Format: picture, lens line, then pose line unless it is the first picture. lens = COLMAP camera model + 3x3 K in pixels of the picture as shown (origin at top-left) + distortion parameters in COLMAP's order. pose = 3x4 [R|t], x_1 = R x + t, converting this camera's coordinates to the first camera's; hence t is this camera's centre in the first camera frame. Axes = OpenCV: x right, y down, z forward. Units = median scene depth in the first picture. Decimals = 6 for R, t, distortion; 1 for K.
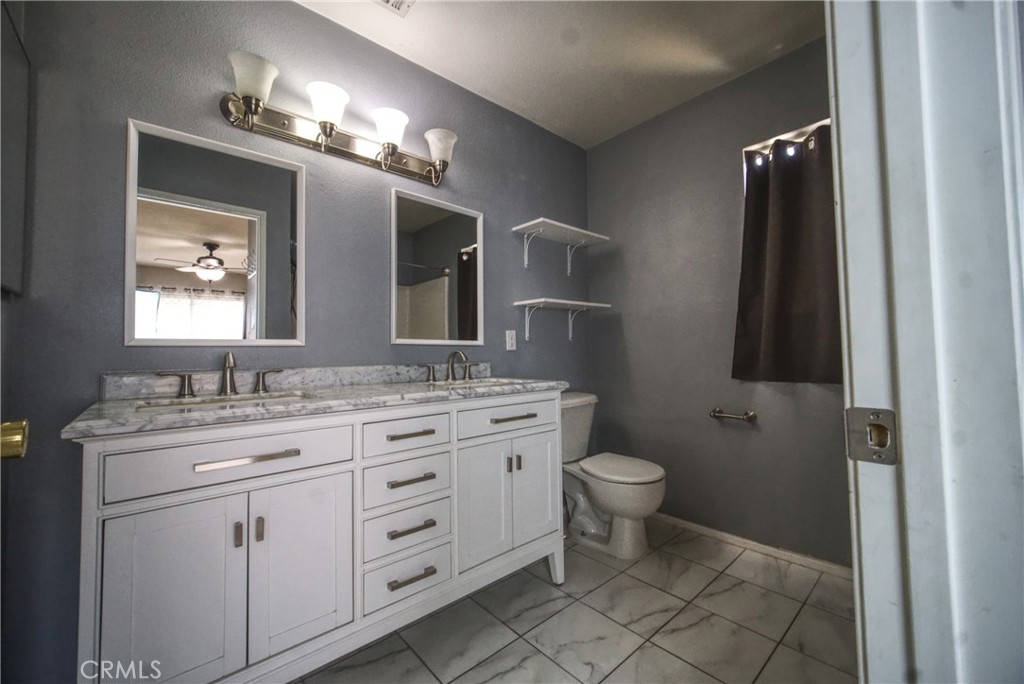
lens RADIAL K [[405.4, 0, 513.2], [0, 405.4, 342.7], [0, 0, 1]] dist [0.000649, 0.000134]
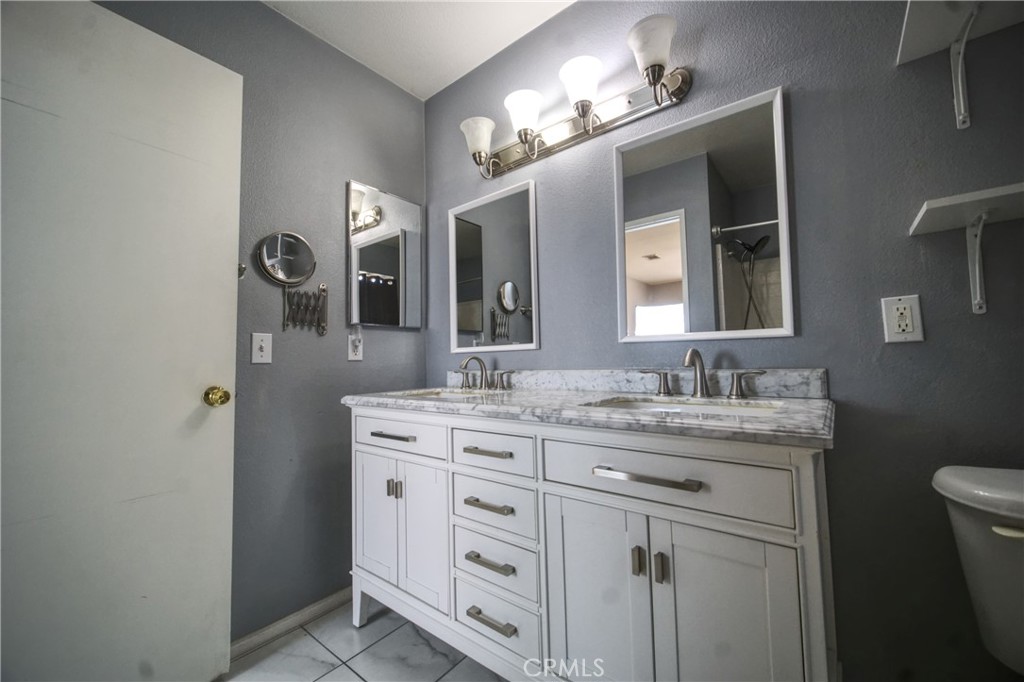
lens RADIAL K [[405.4, 0, 513.2], [0, 405.4, 341.7], [0, 0, 1]] dist [0.000649, 0.000134]
pose [[0.166232, -0.036530, -0.985410, 0.395639], [0.047973, 0.998430, -0.028920, 0.012312], [0.984919, -0.042465, 0.167723, 0.588800]]
